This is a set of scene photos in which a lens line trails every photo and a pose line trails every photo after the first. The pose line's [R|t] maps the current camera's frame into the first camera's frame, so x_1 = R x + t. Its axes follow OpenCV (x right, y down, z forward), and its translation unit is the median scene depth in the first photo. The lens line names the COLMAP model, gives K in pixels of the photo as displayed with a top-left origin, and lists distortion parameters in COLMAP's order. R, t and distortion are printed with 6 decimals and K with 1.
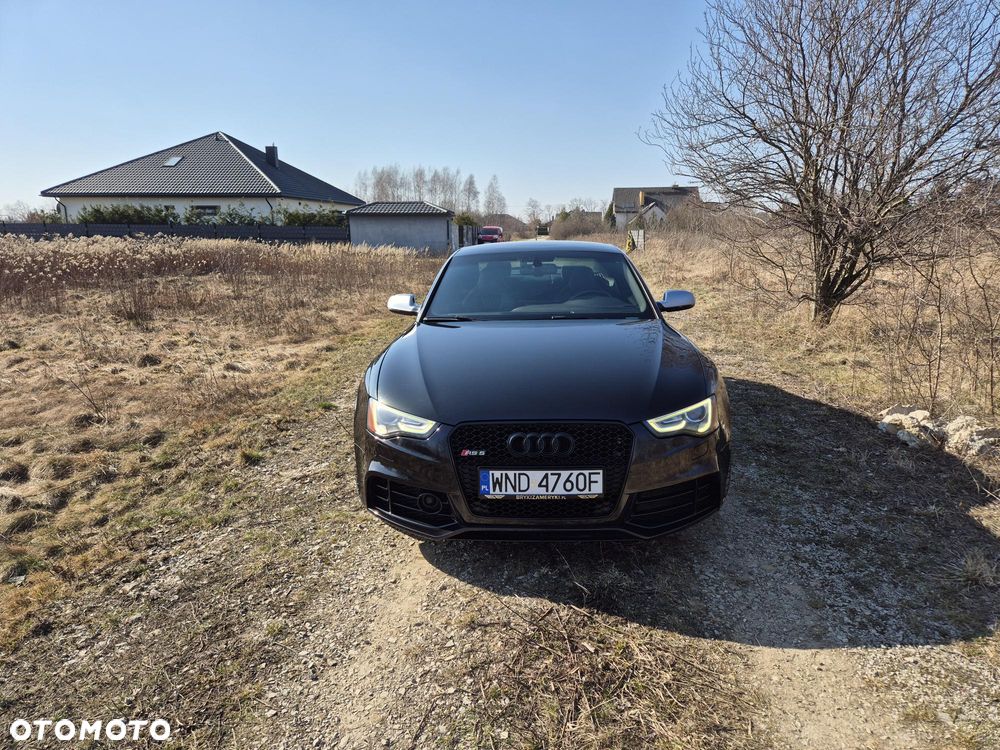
lens RADIAL K [[671.0, 0, 500.0], [0, 671.0, 375.0], [0, 0, 1]] dist [0.069568, -0.060367]
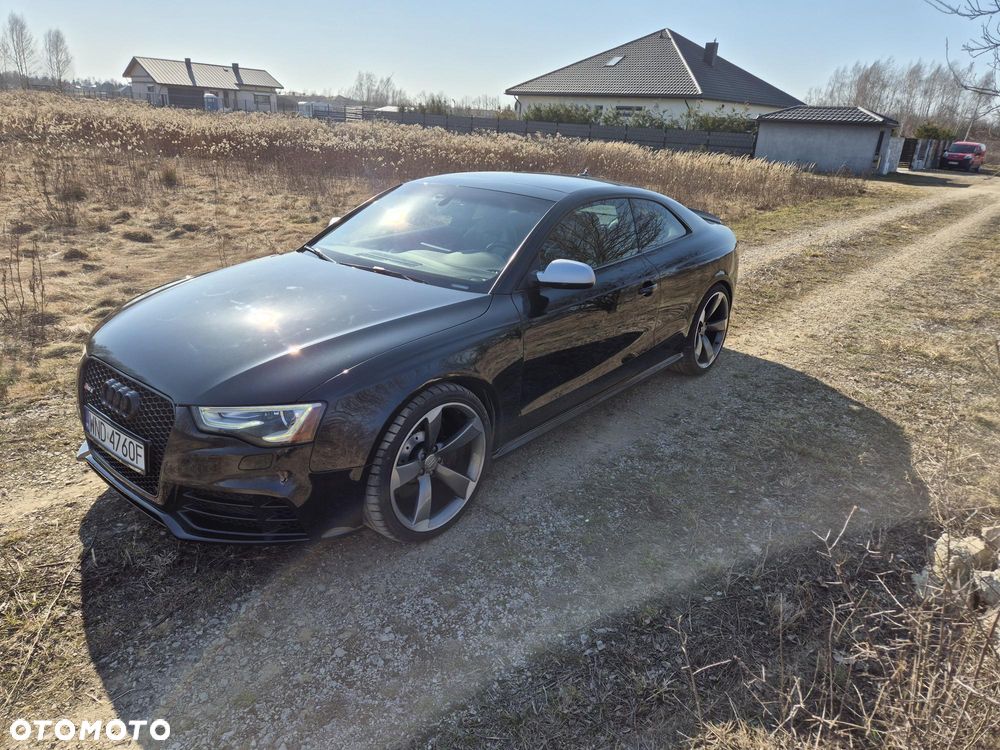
lens RADIAL K [[669.6, 0, 494.9], [0, 669.6, 368.5], [0, 0, 1]] dist [0.071848, -0.062746]
pose [[0.795765, 0.248999, -0.552048, 0.925829], [-0.178974, 0.967541, 0.178418, -0.187452], [0.578555, -0.043176, 0.814500, 0.509255]]
